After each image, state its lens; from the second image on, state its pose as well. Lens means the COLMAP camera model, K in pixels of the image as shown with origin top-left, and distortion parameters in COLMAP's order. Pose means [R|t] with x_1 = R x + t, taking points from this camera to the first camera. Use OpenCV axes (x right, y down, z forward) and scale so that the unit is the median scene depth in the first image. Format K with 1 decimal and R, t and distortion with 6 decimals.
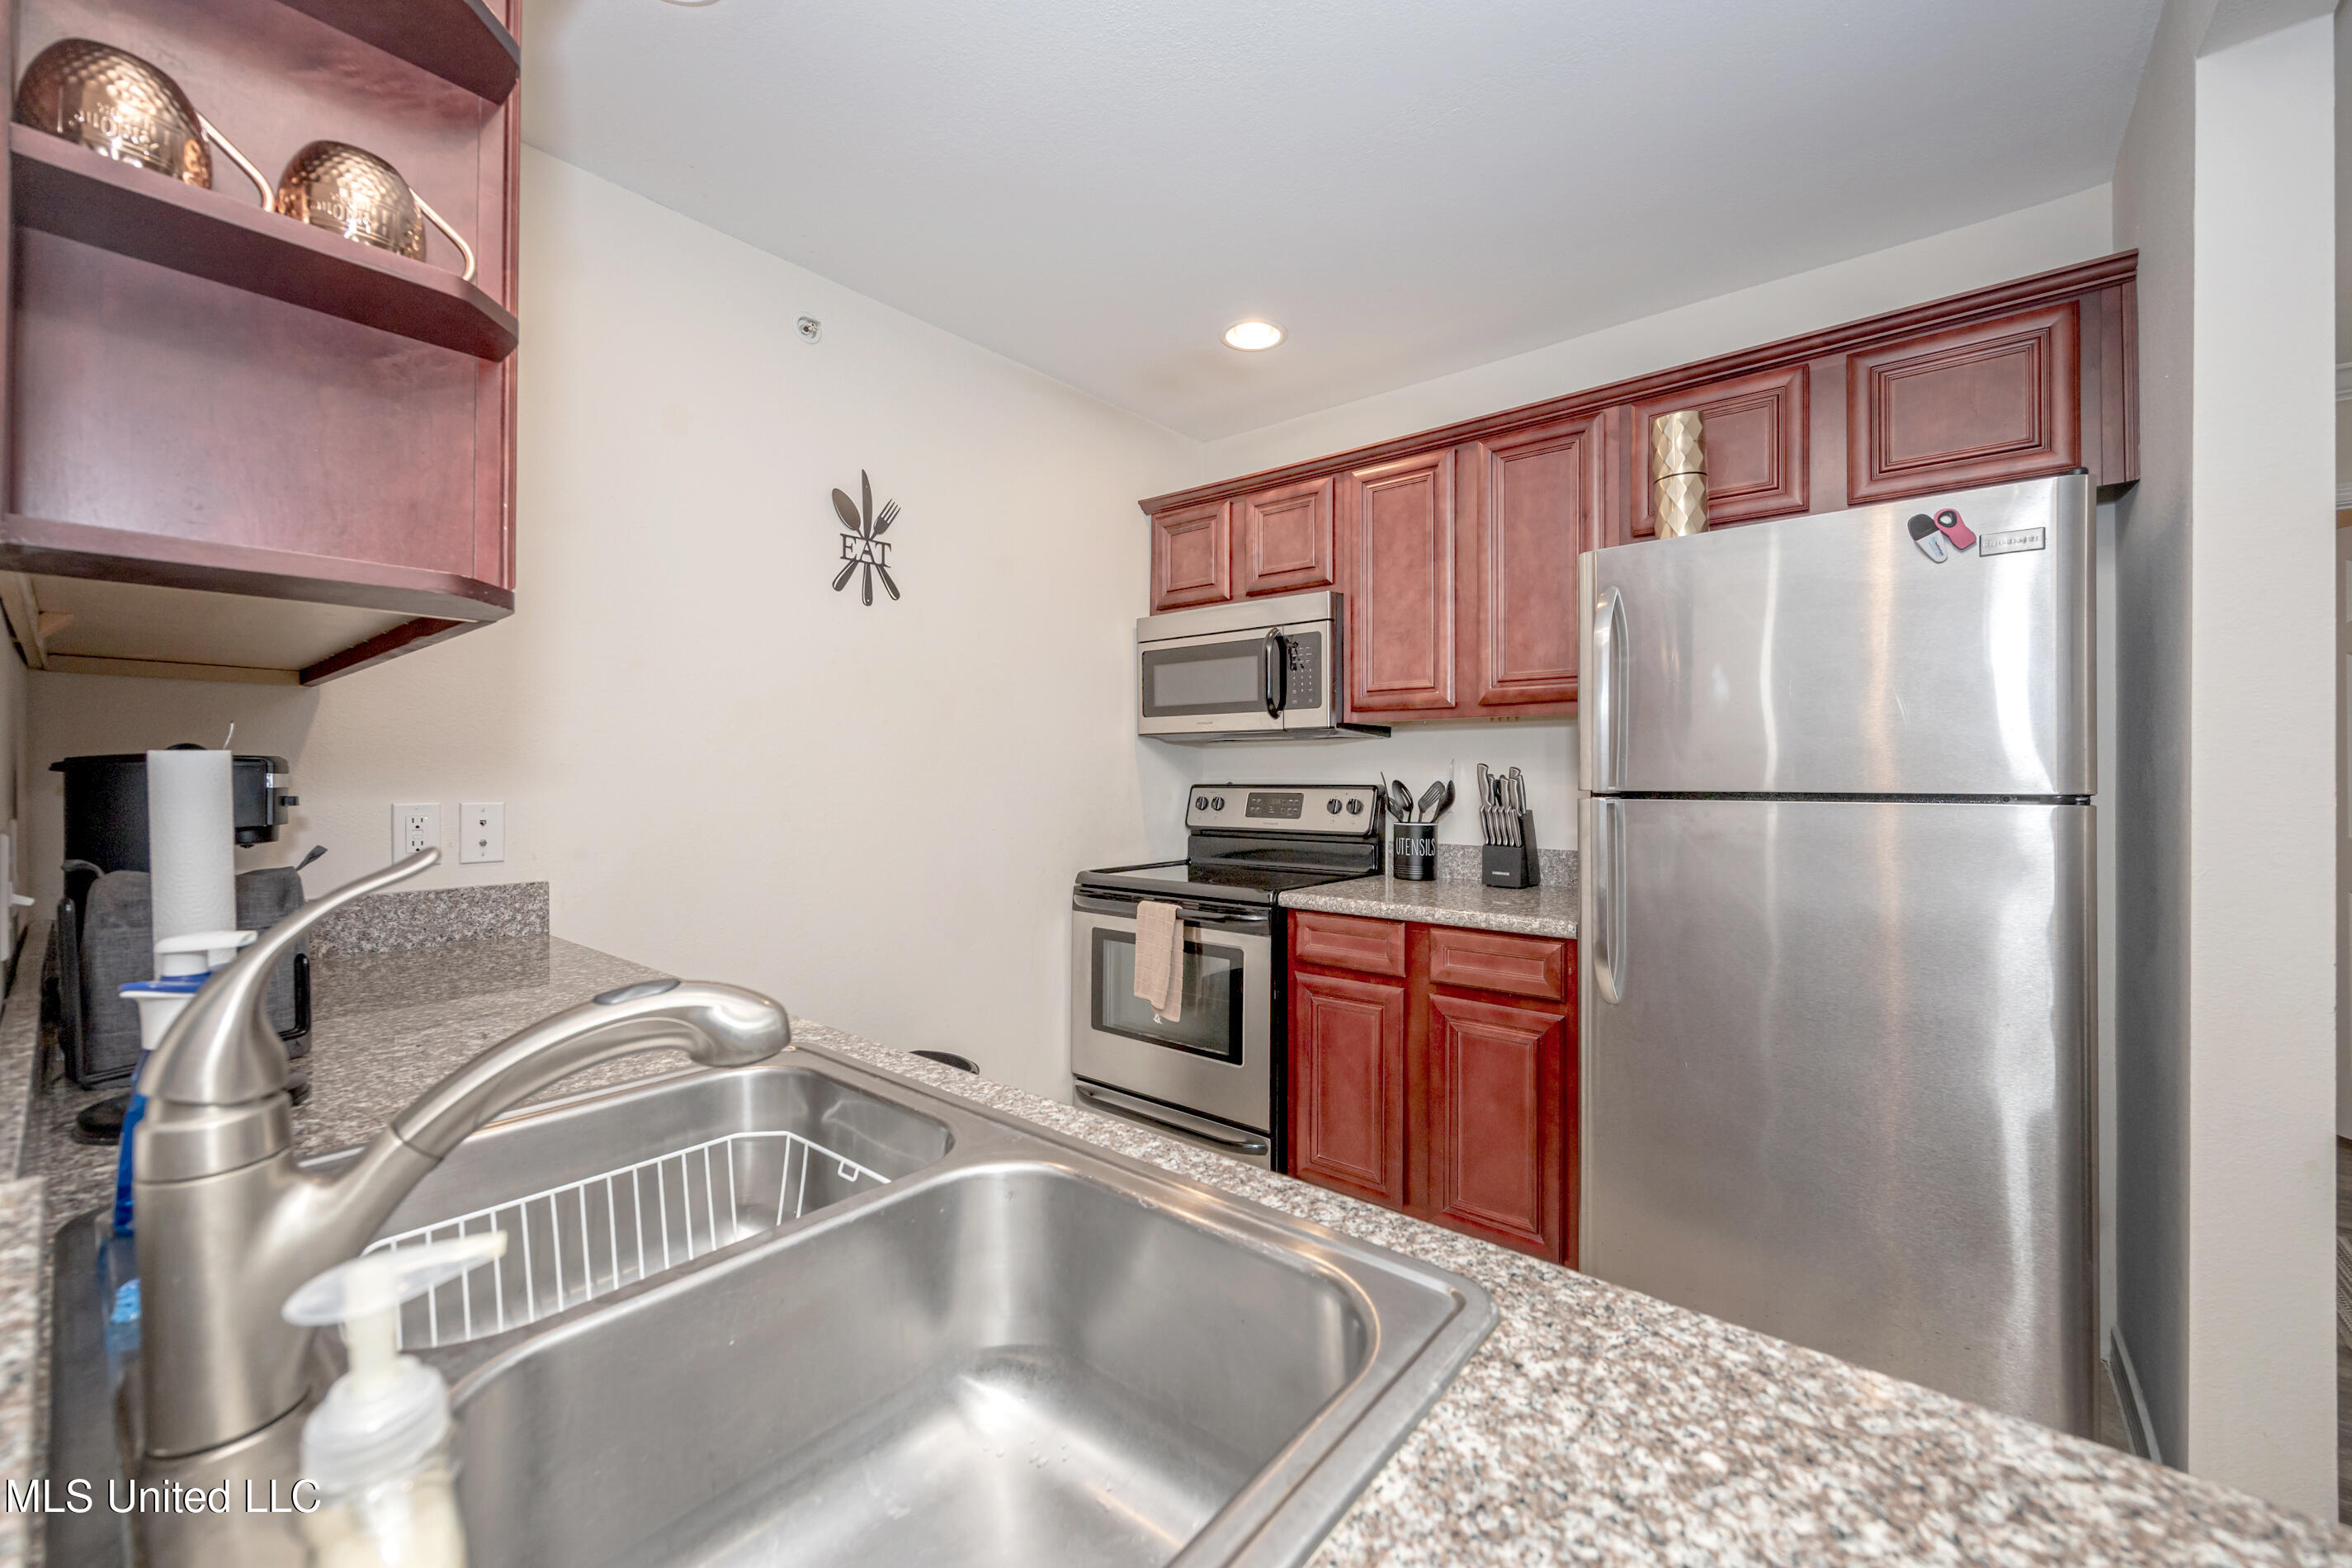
lens RADIAL K [[1010.0, 0, 1241.6], [0, 1010.0, 779.6], [0, 0, 1]] dist [-0.011491, -0.000137]
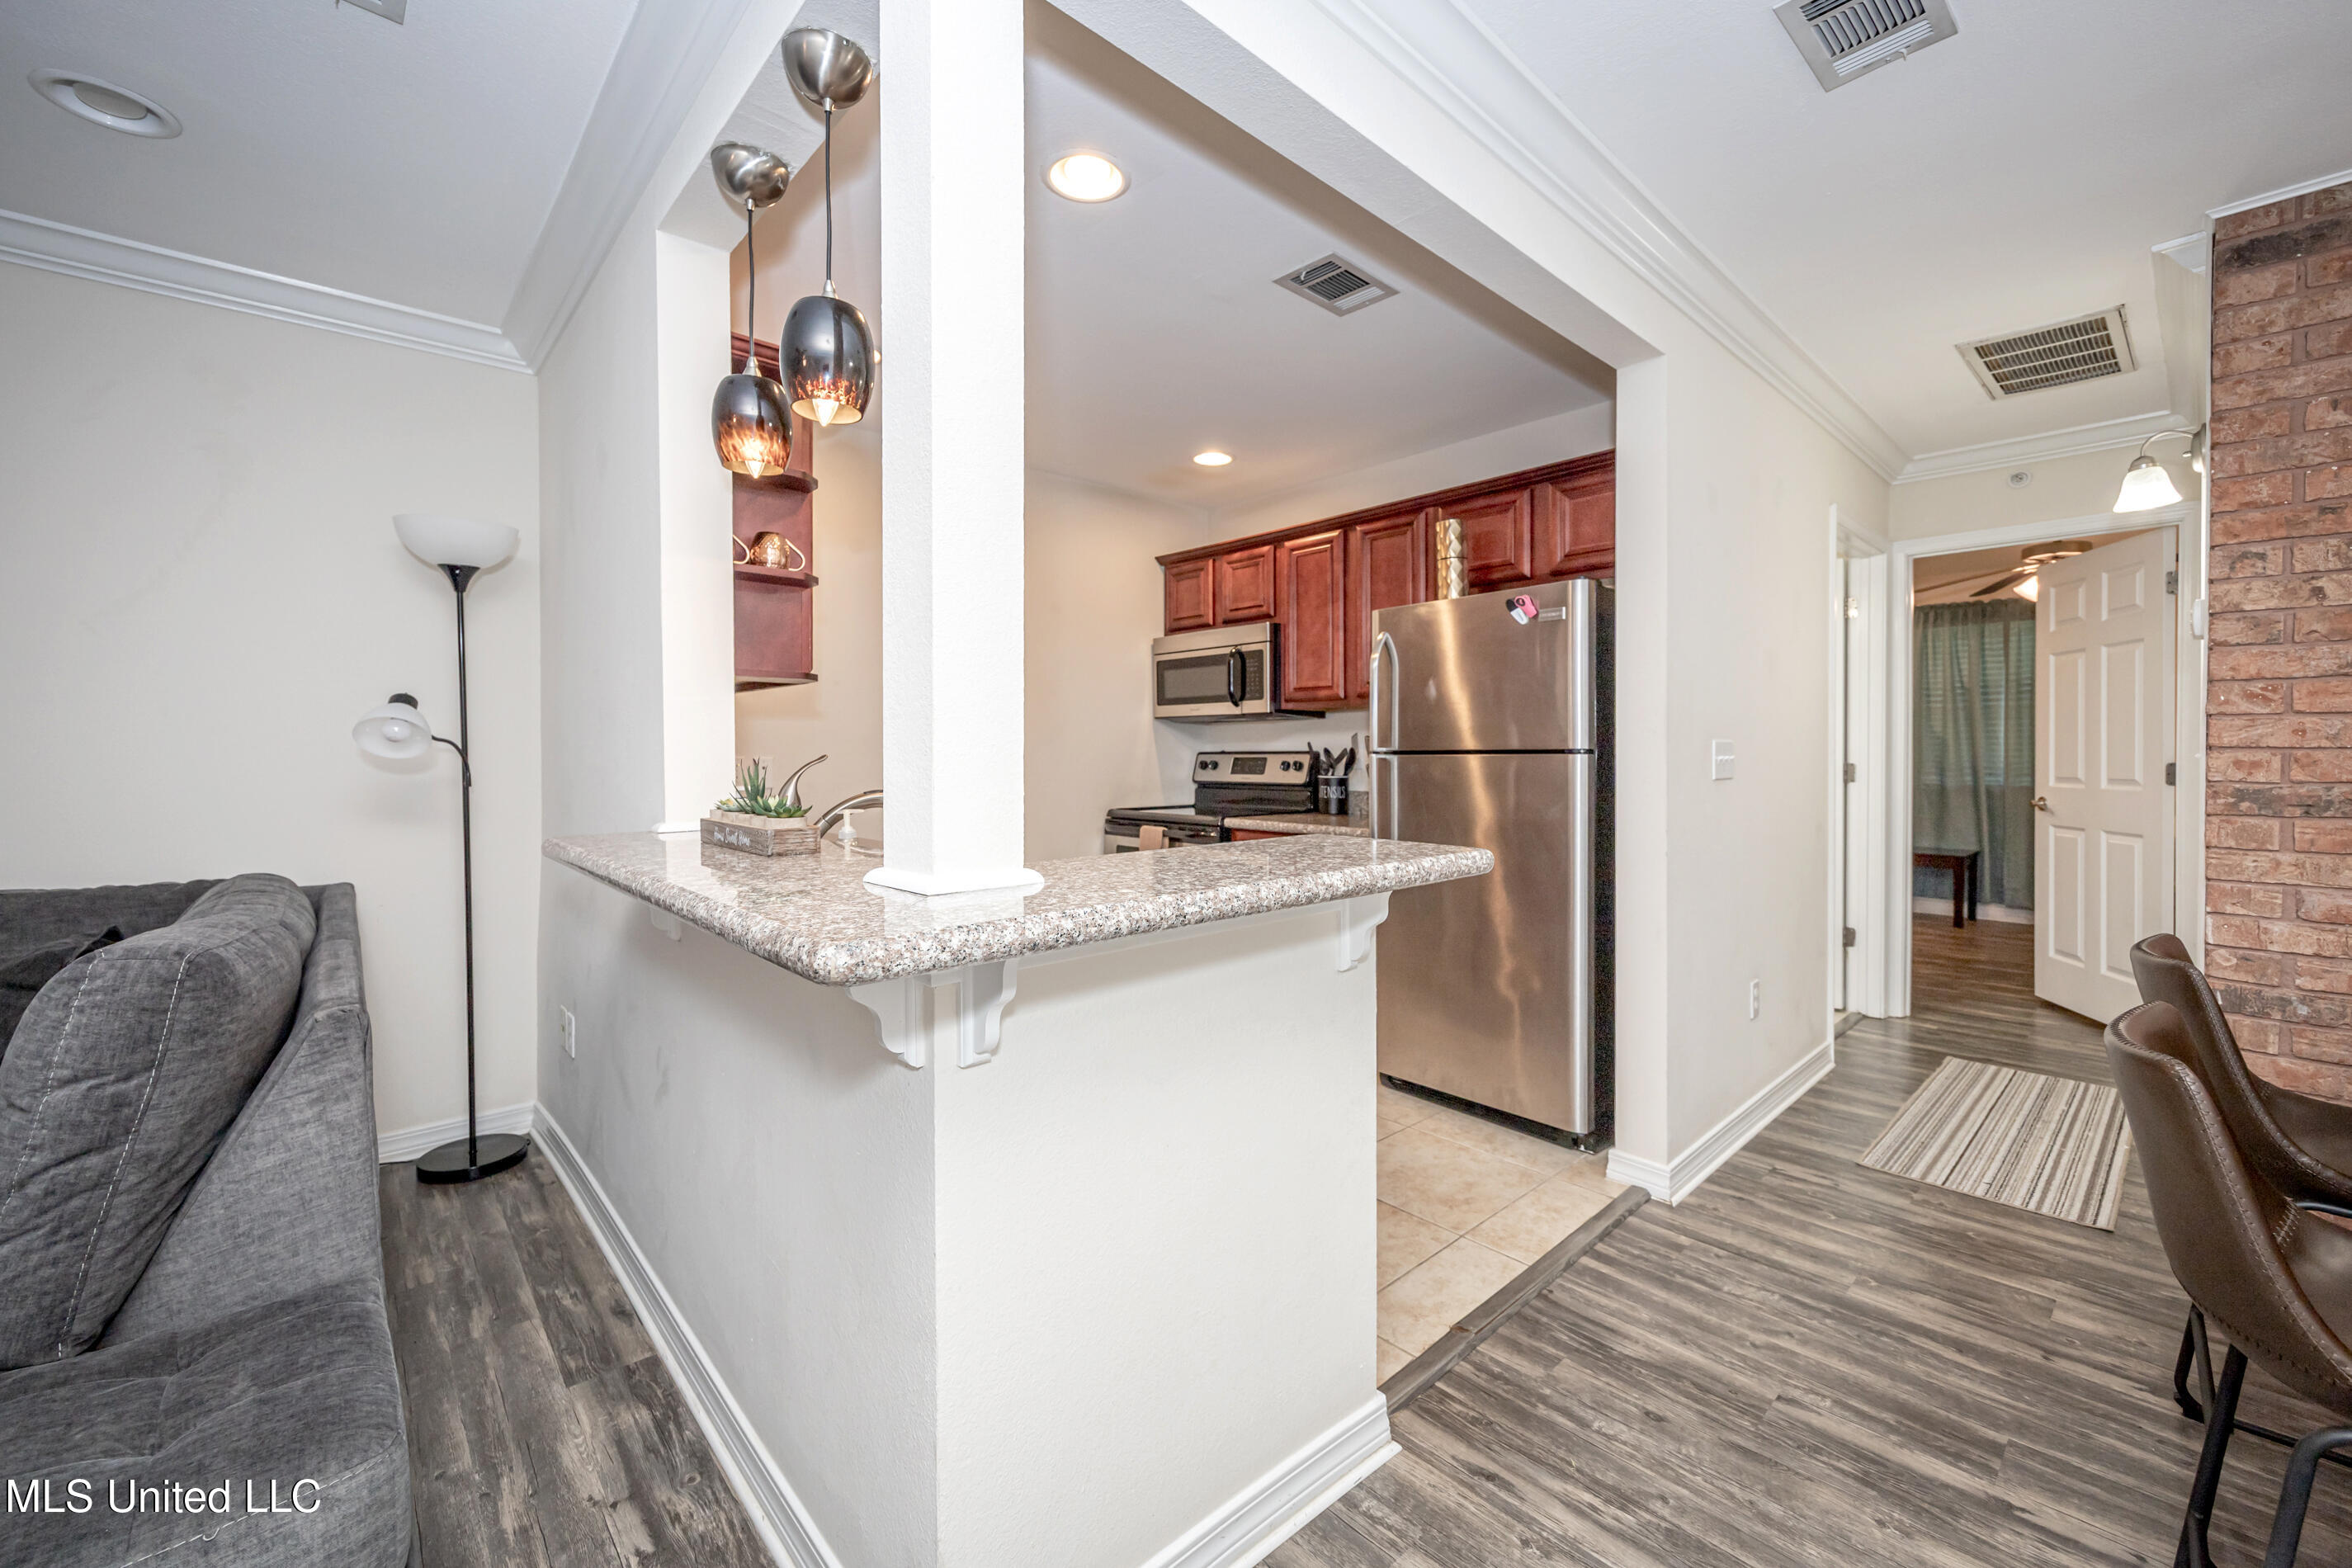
lens RADIAL K [[947.0, 0, 1250.3], [0, 947.0, 764.7], [0, 0, 1]] dist [-0.002342, -0.000449]
pose [[0.996047, -0.005089, -0.088677, 0.175981], [0.006204, 0.999905, 0.012307, 0.008164], [0.088606, -0.012809, 0.995984, -0.399631]]
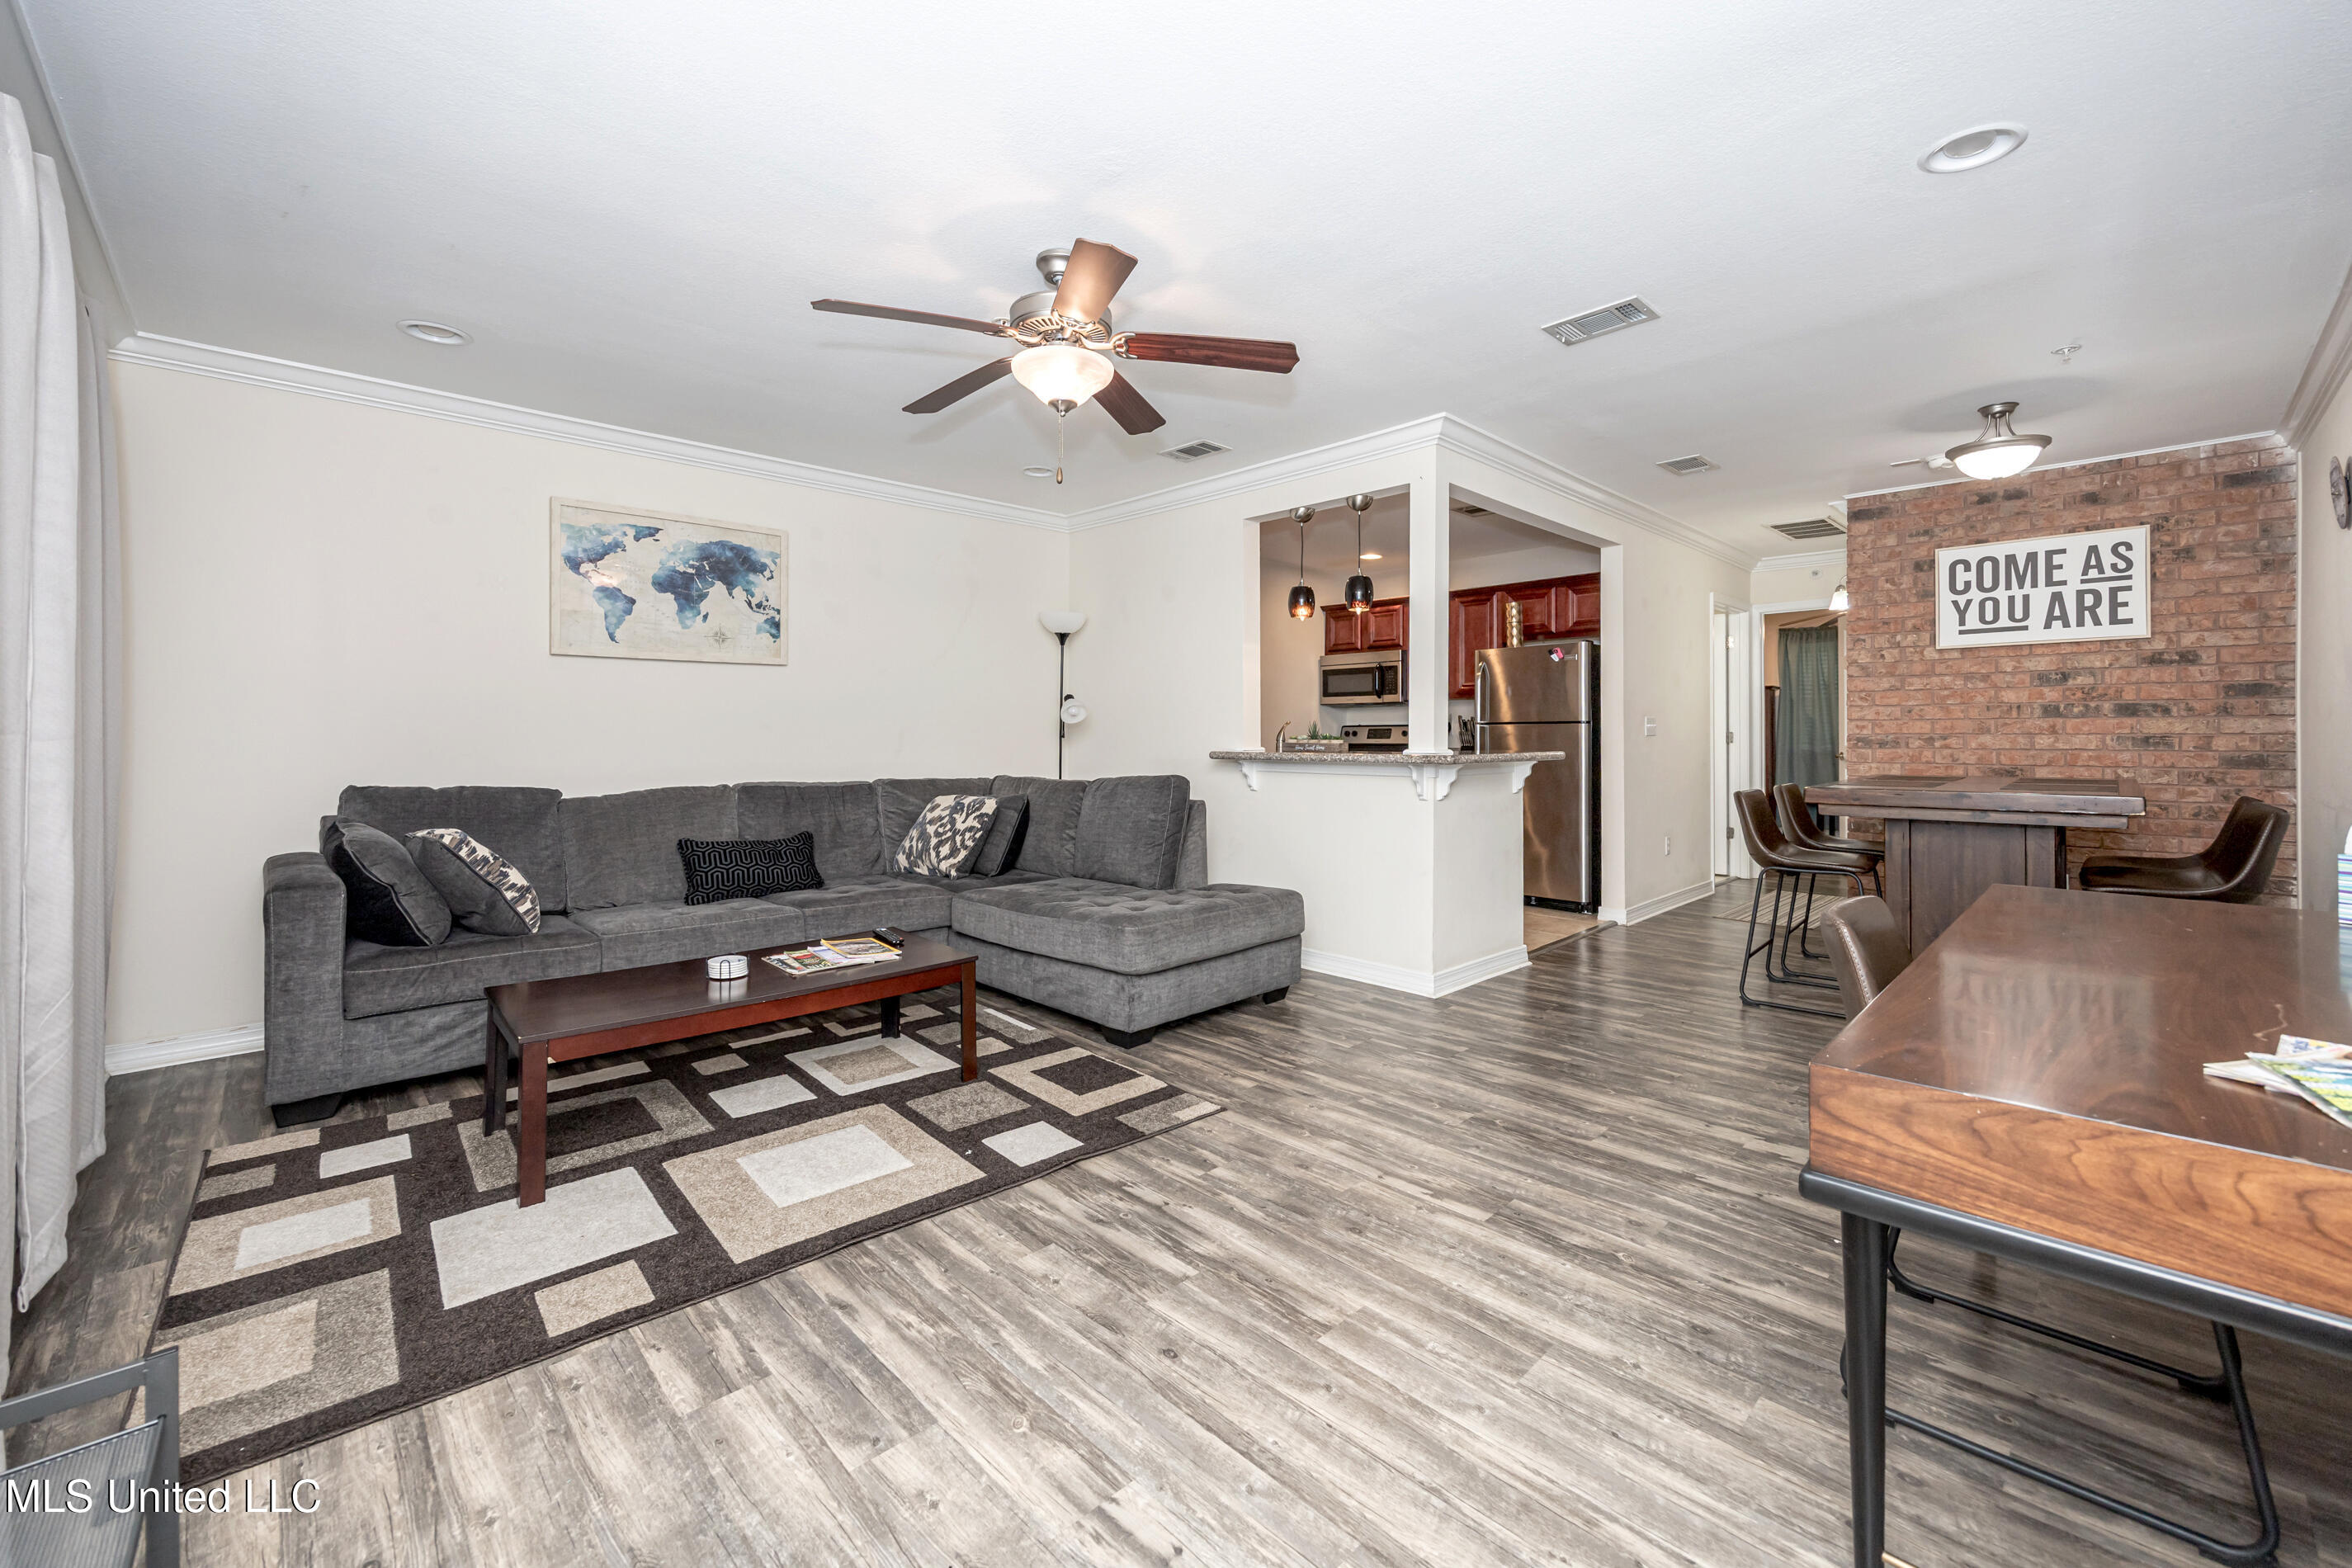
lens RADIAL K [[927.4, 0, 1287.1], [0, 927.4, 741.8], [0, 0, 1]] dist [-0.001917, -0.000167]
pose [[0.999460, -0.007389, -0.032023, -0.130761], [0.007596, 0.999951, 0.006334, 0.031001], [0.031975, -0.006574, 0.999467, -1.363999]]
